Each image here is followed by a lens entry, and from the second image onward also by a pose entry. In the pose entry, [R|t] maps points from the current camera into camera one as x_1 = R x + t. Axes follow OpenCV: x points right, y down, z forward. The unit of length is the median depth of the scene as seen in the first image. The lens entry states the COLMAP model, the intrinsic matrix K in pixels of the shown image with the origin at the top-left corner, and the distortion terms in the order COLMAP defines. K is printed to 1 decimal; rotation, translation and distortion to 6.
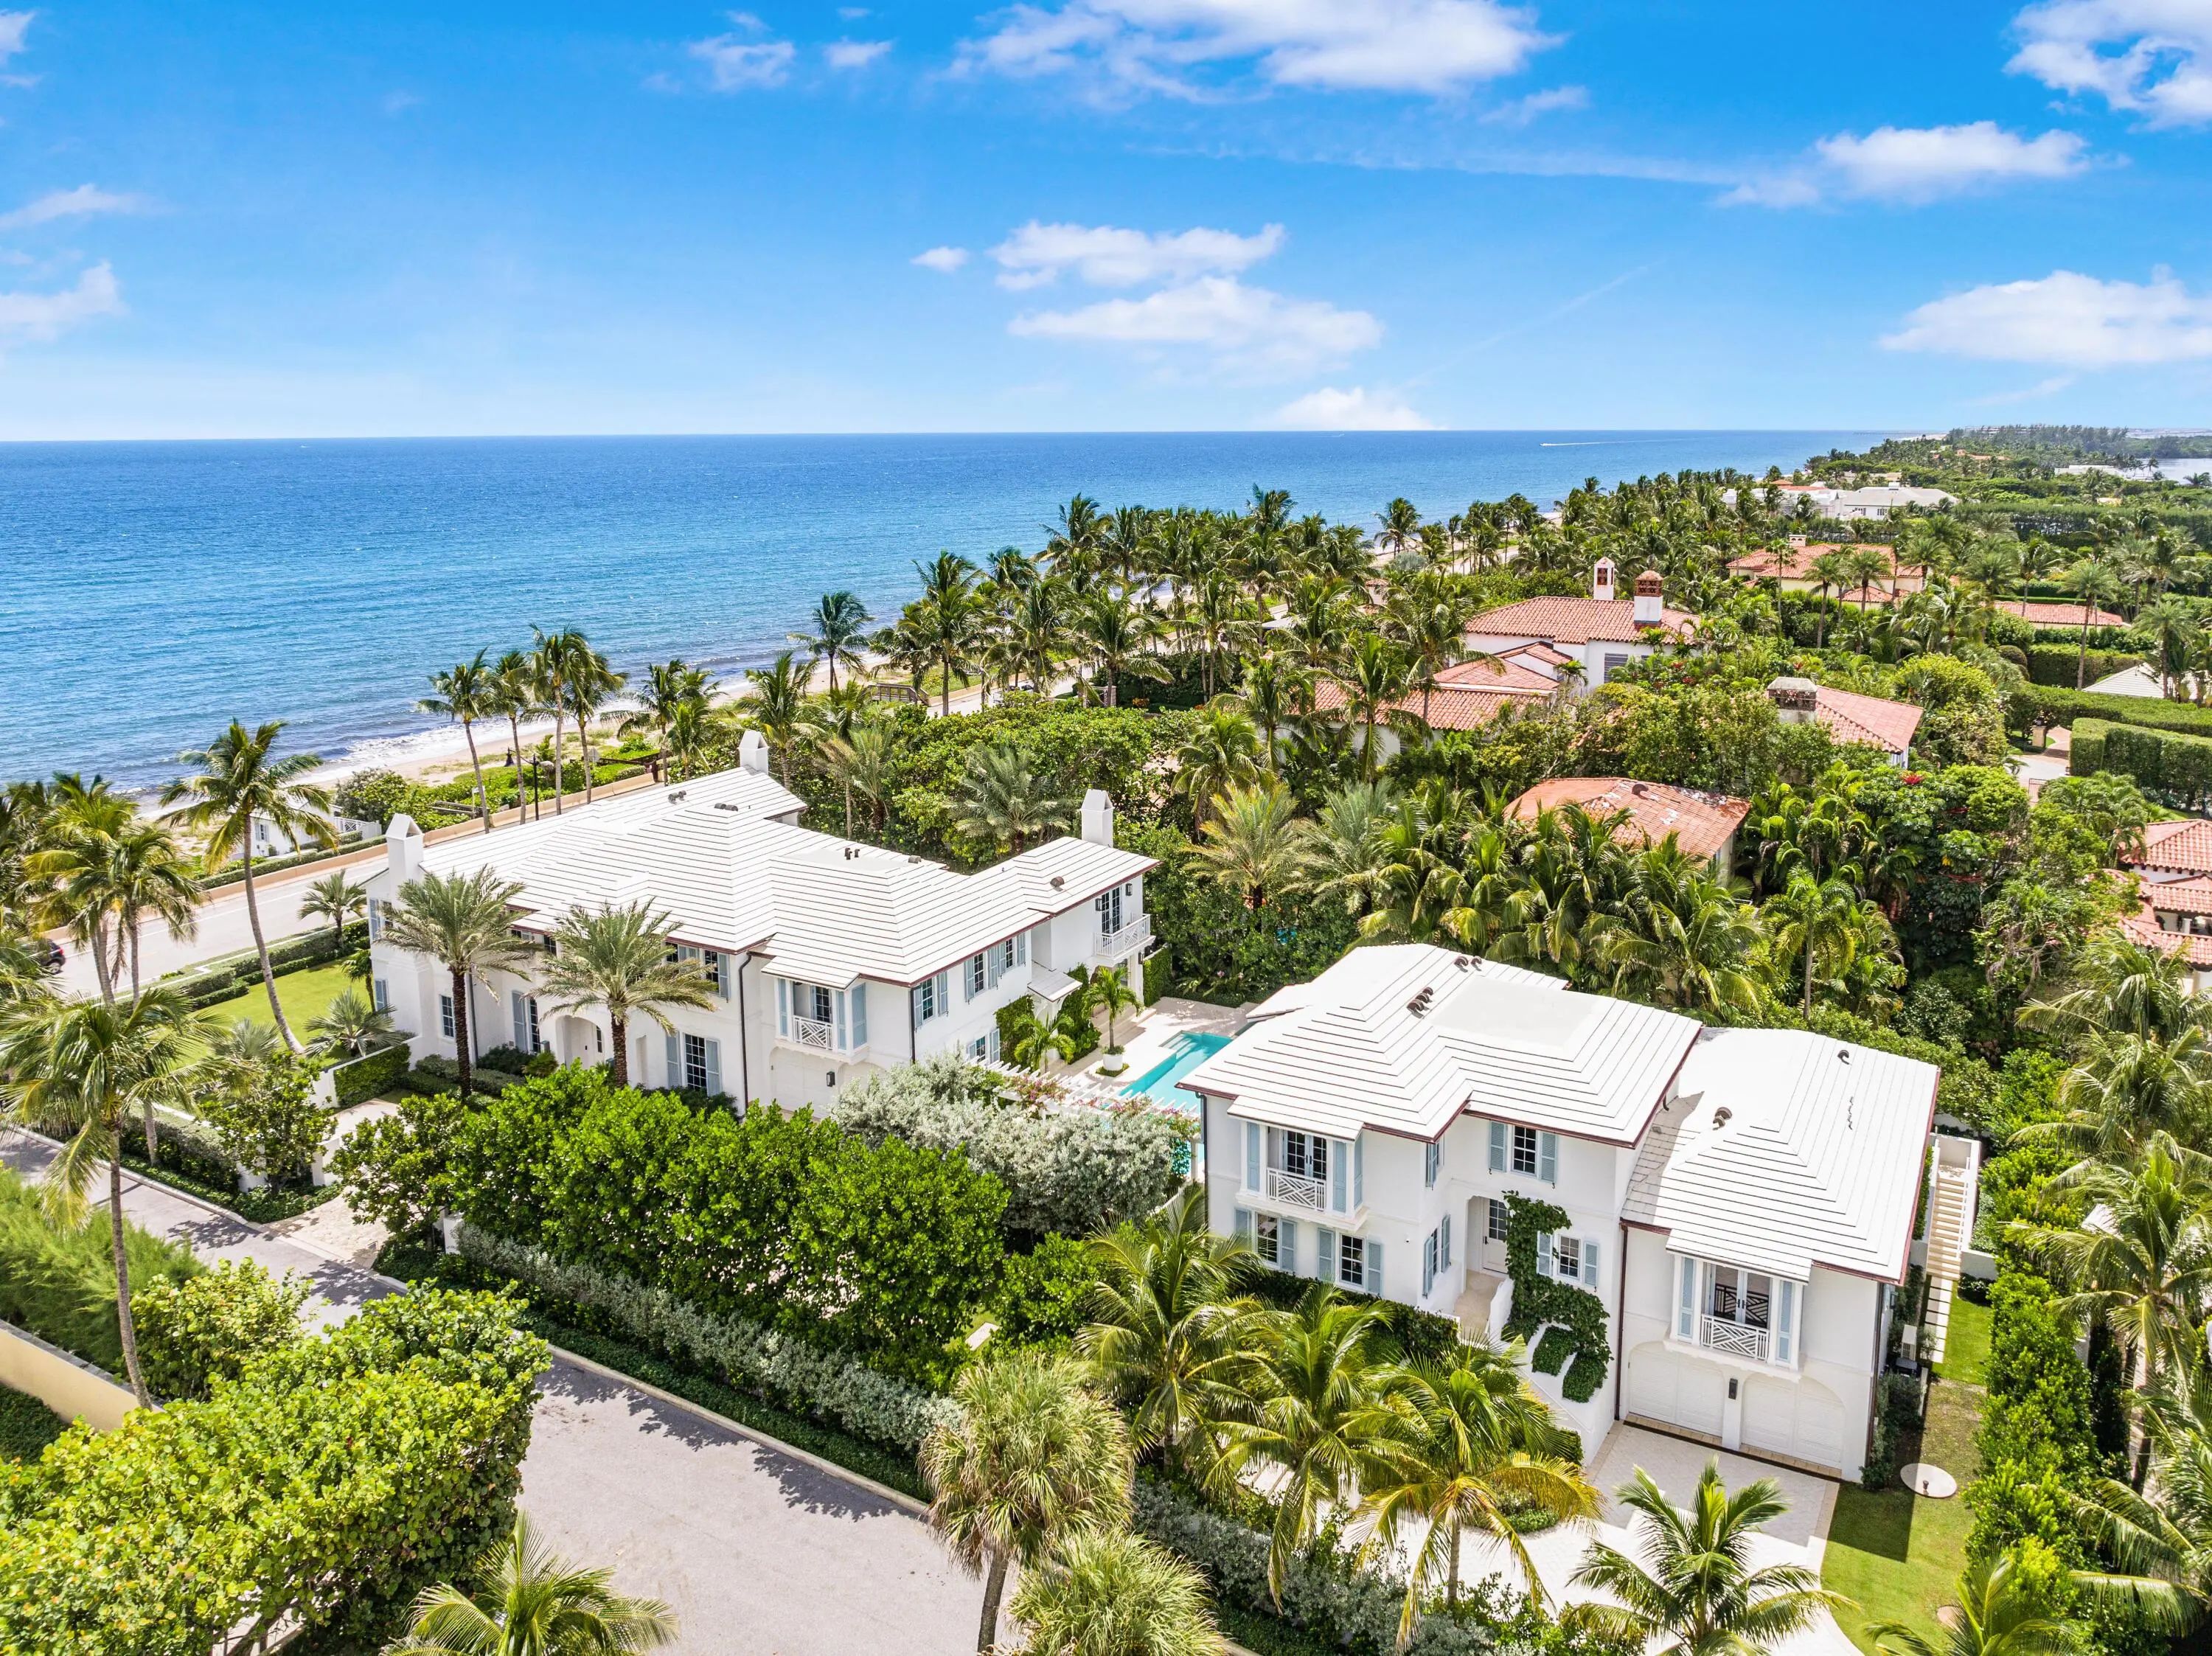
lens RADIAL K [[1584.1, 0, 1173.4], [0, 1584.1, 652.7], [0, 0, 1]] dist [-0.003277, -0.035152]
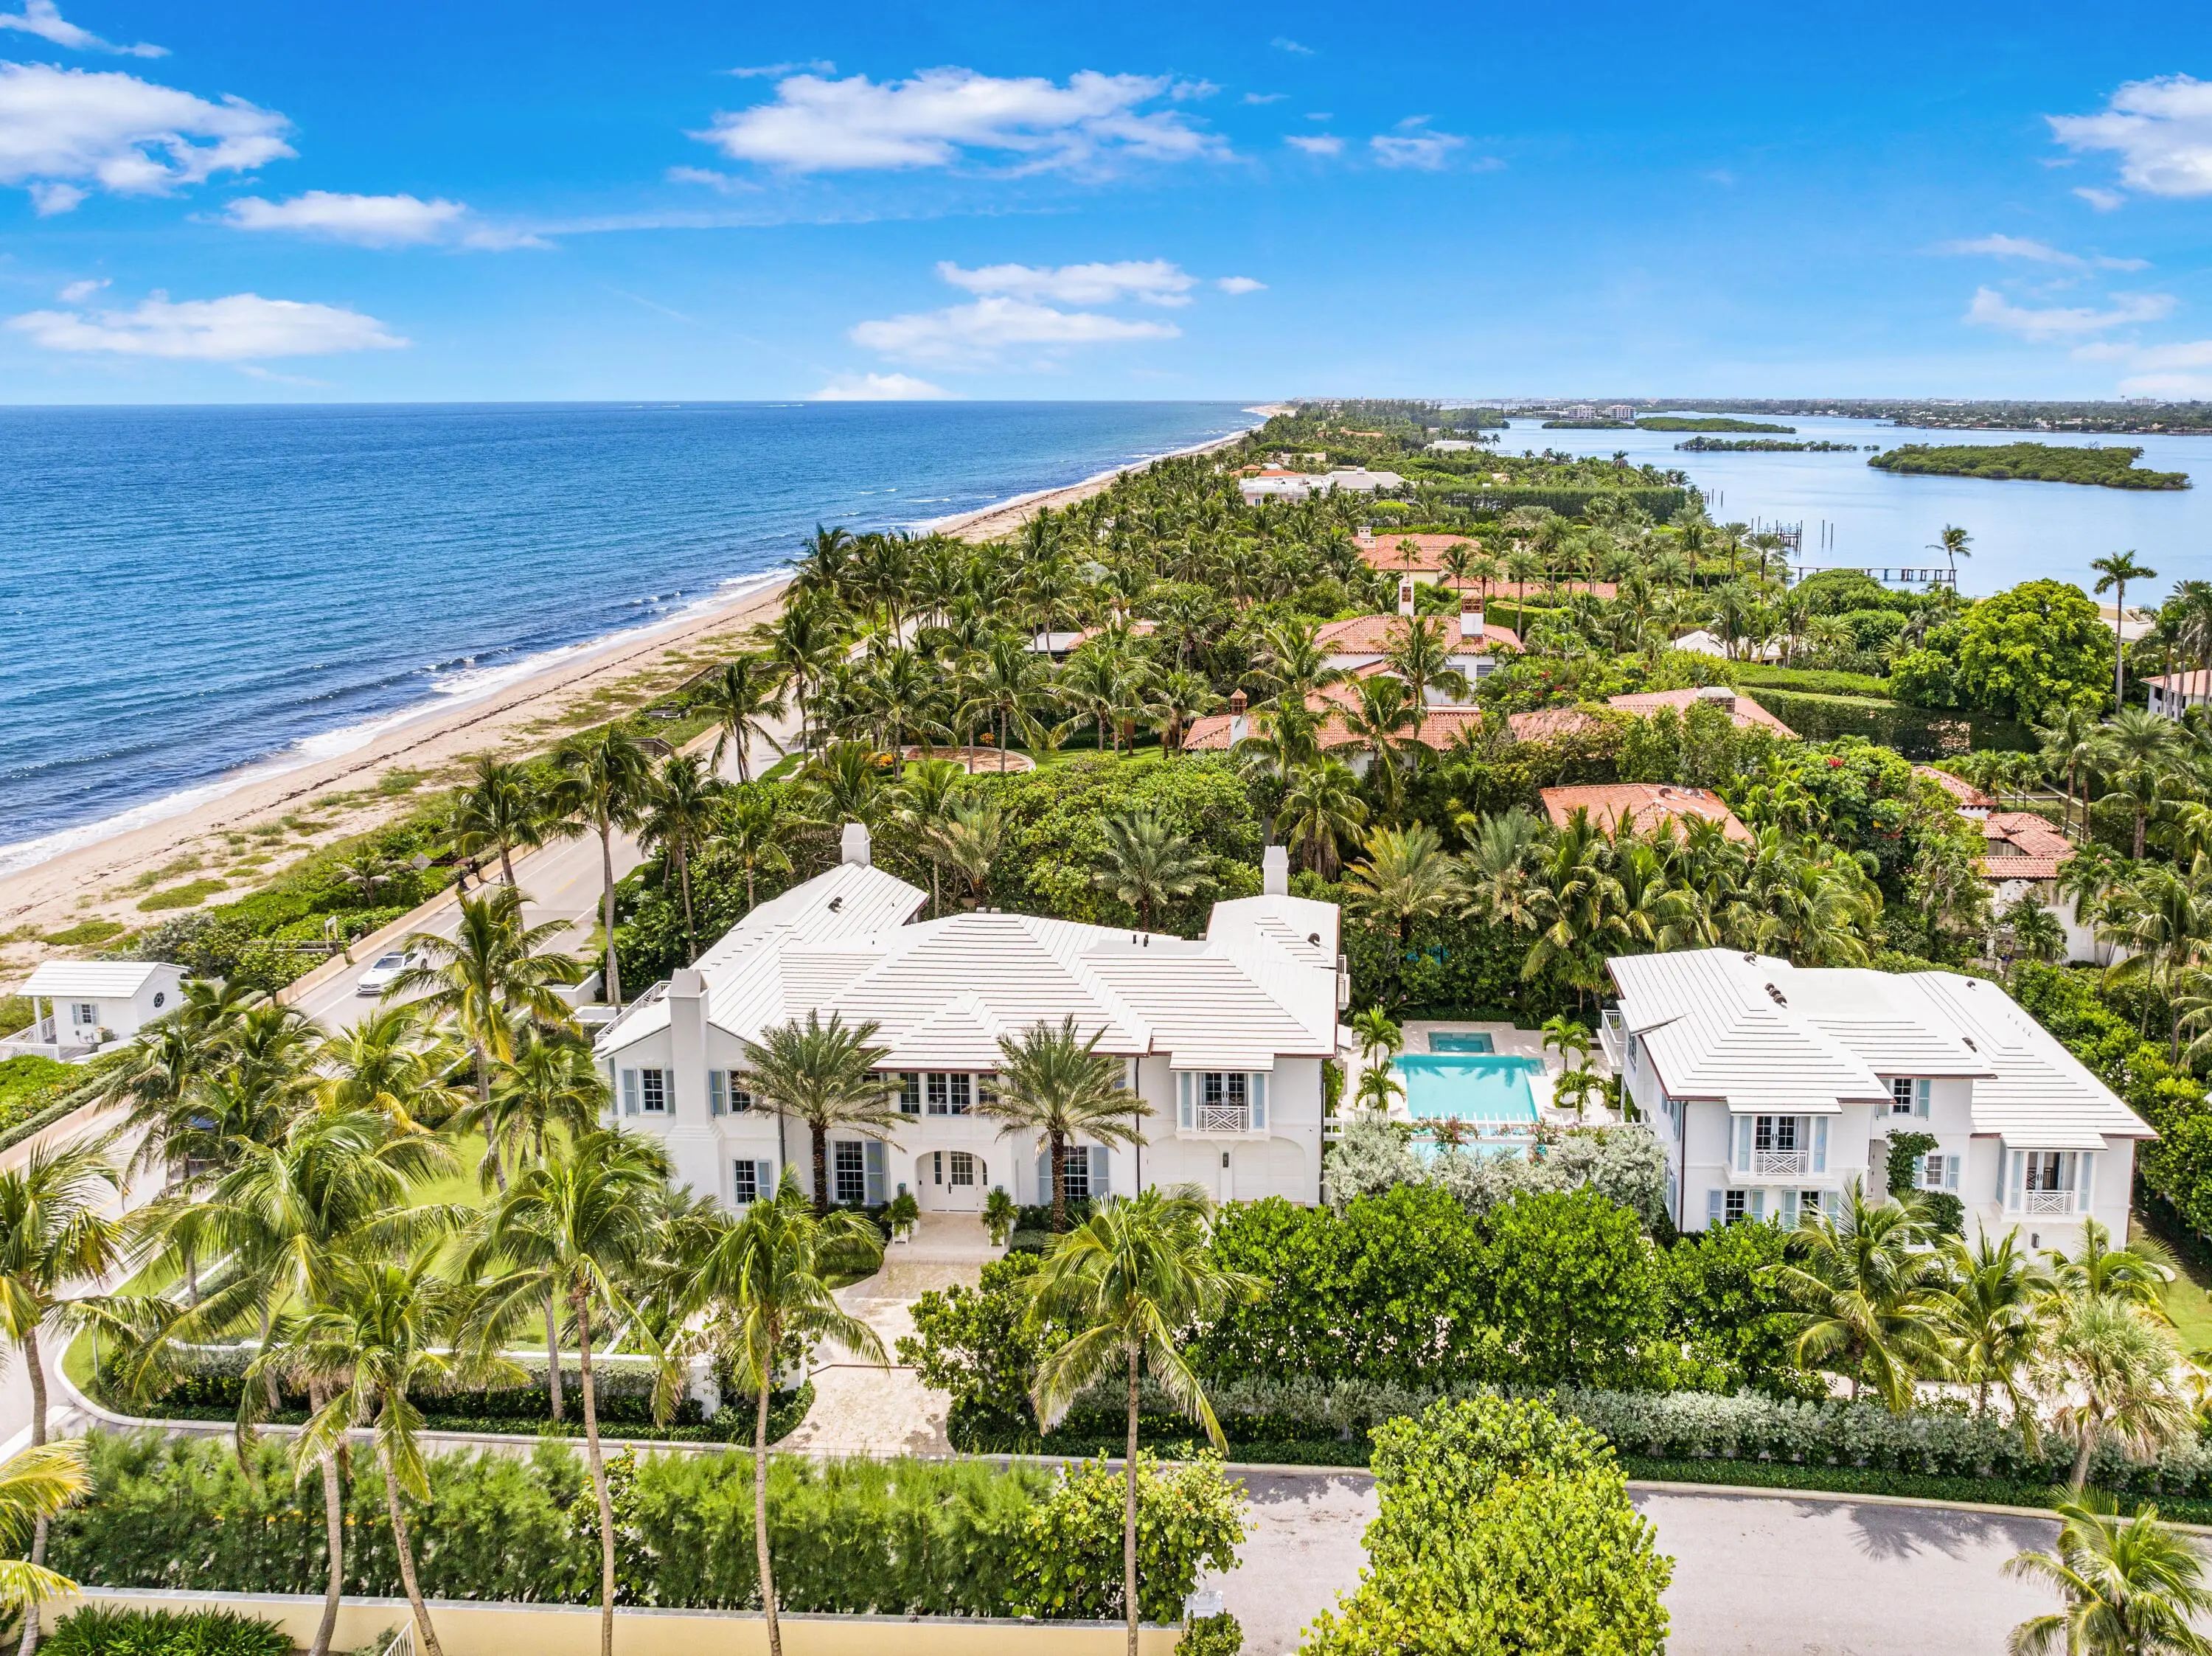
lens RADIAL K [[1595.5, 0, 1253.2], [0, 1595.5, 643.2], [0, 0, 1]] dist [-0.017935, -0.011115]
pose [[0.905332, -0.066938, 0.419397, -0.584930], [0.062935, 0.997743, 0.023390, -0.089841], [-0.420016, 0.005219, 0.907502, 0.031181]]
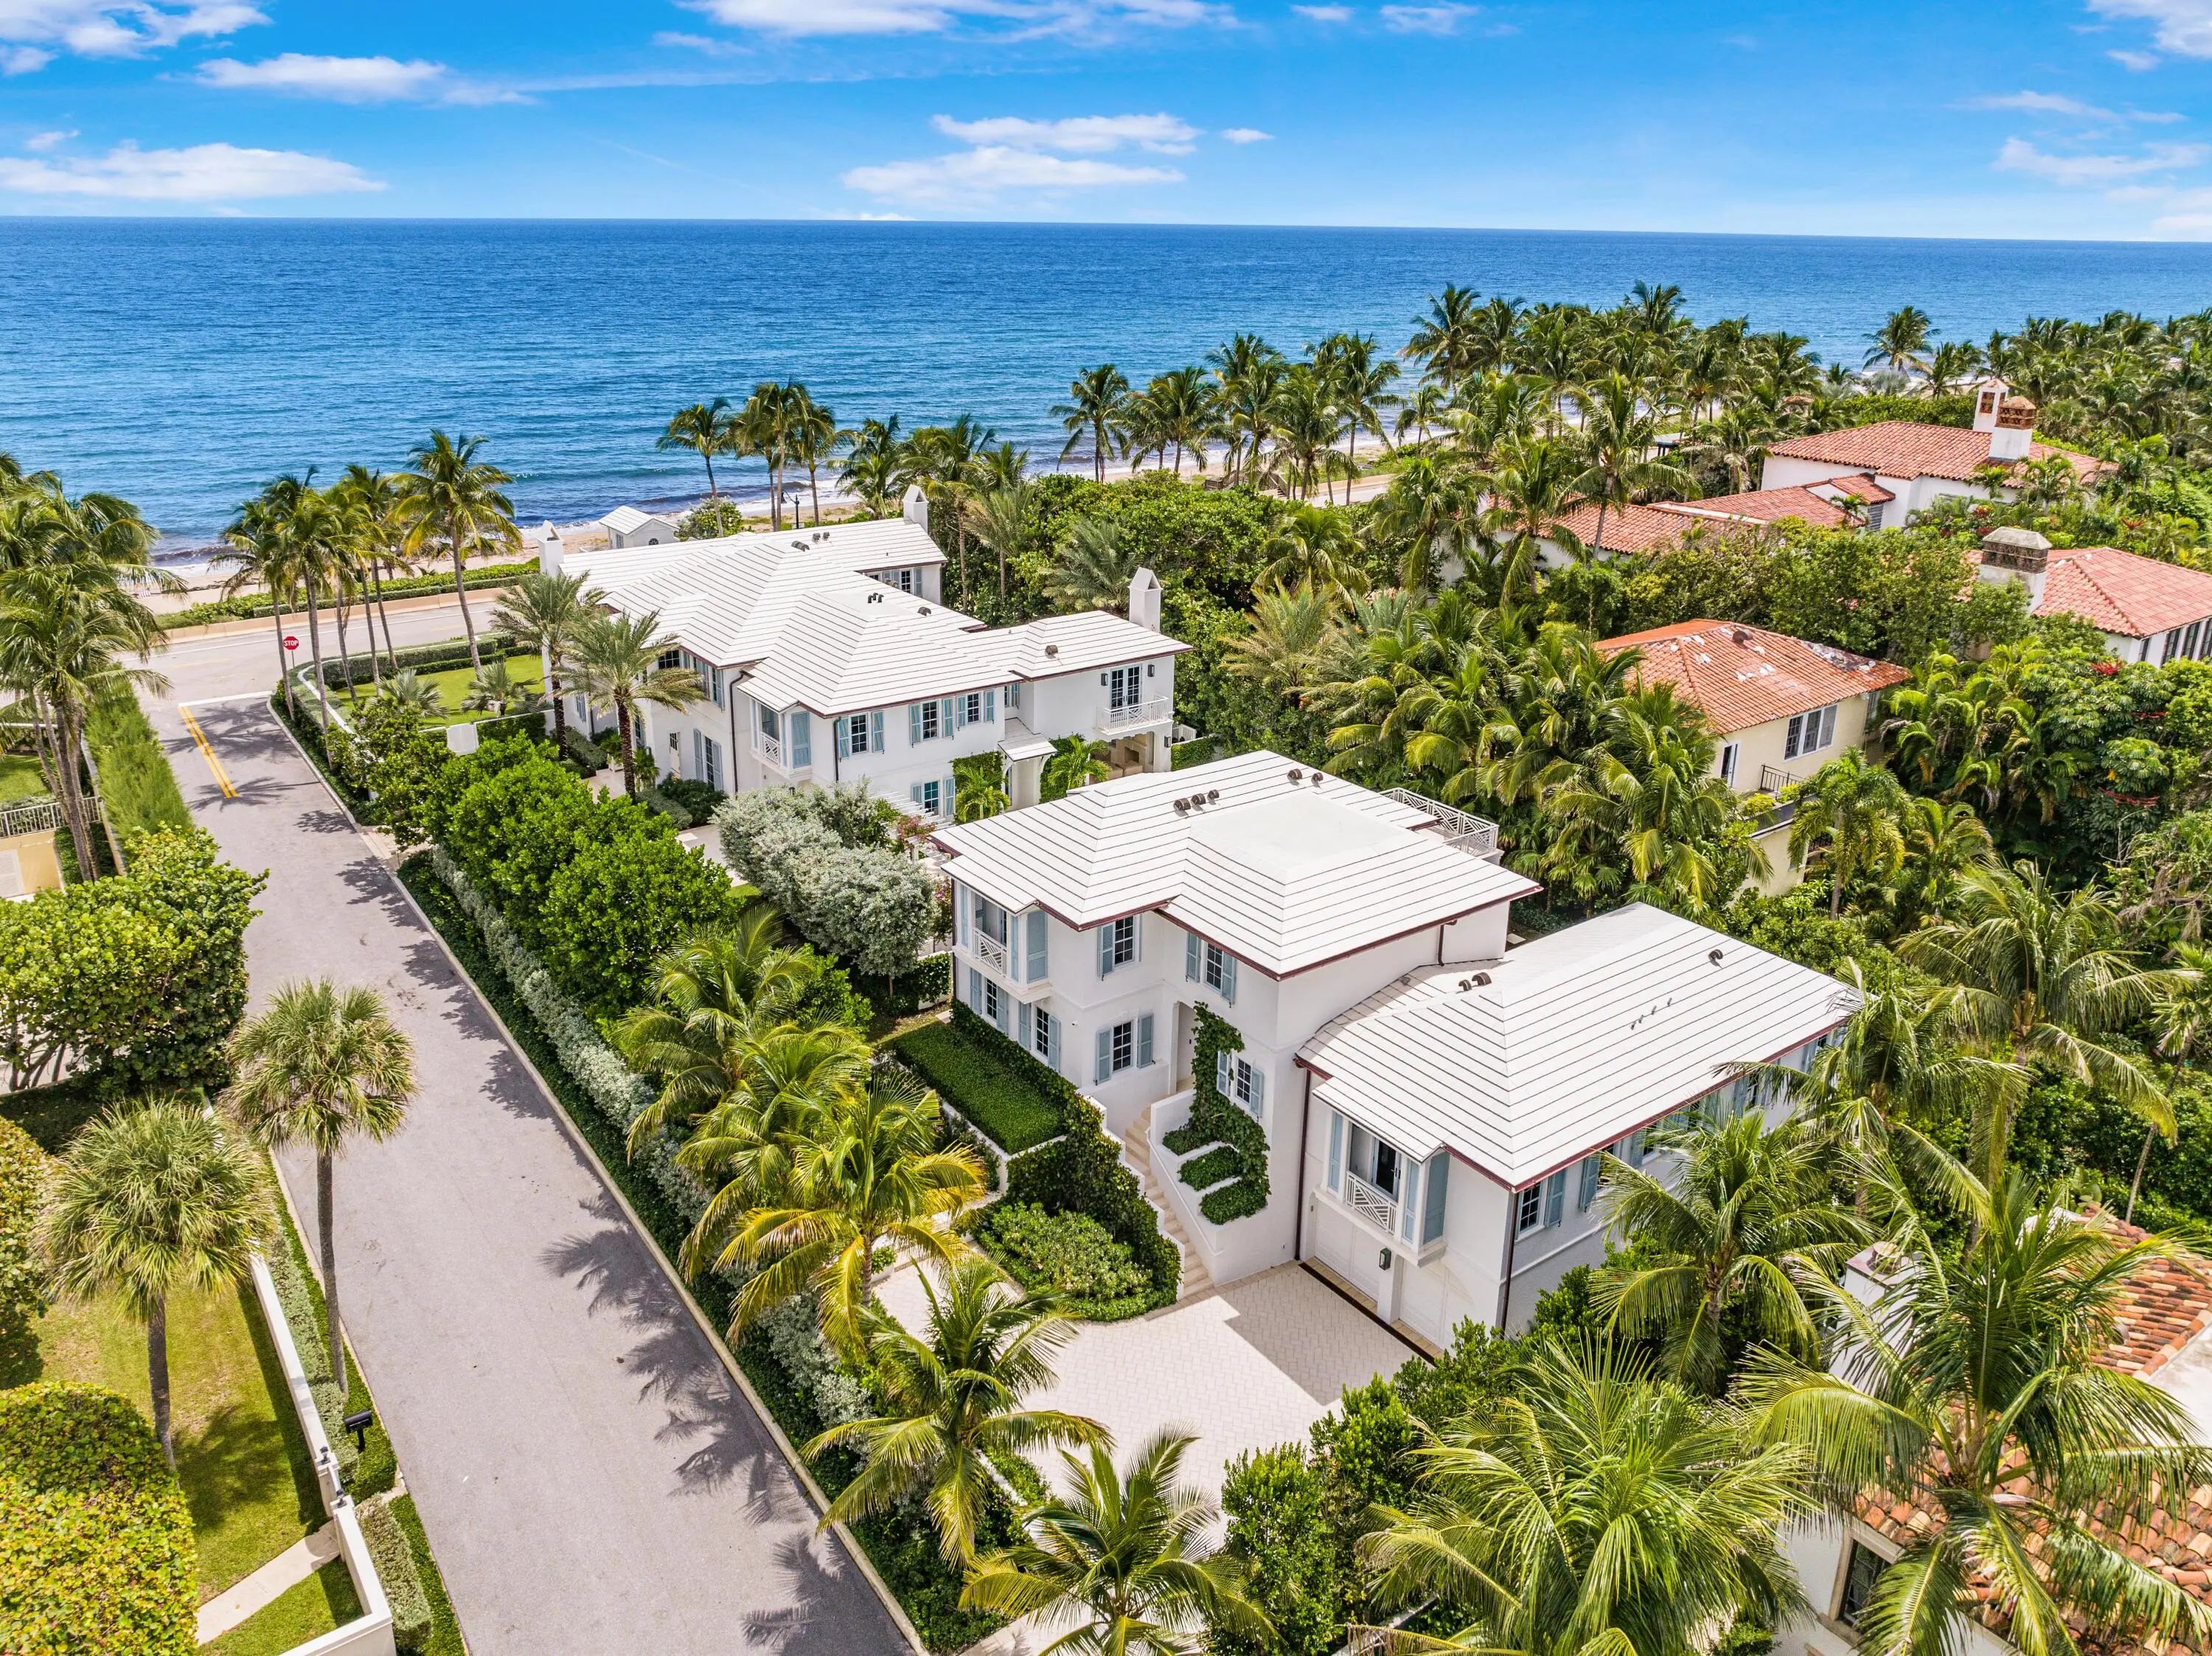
lens RADIAL K [[1589.8, 0, 1096.2], [0, 1589.8, 660.0], [0, 0, 1]] dist [-0.018099, -0.008814]
pose [[0.902574, 0.130262, -0.410355, 0.395306], [-0.076240, 0.986425, 0.145439, 0.000149], [0.423730, -0.099984, 0.900253, 0.095412]]
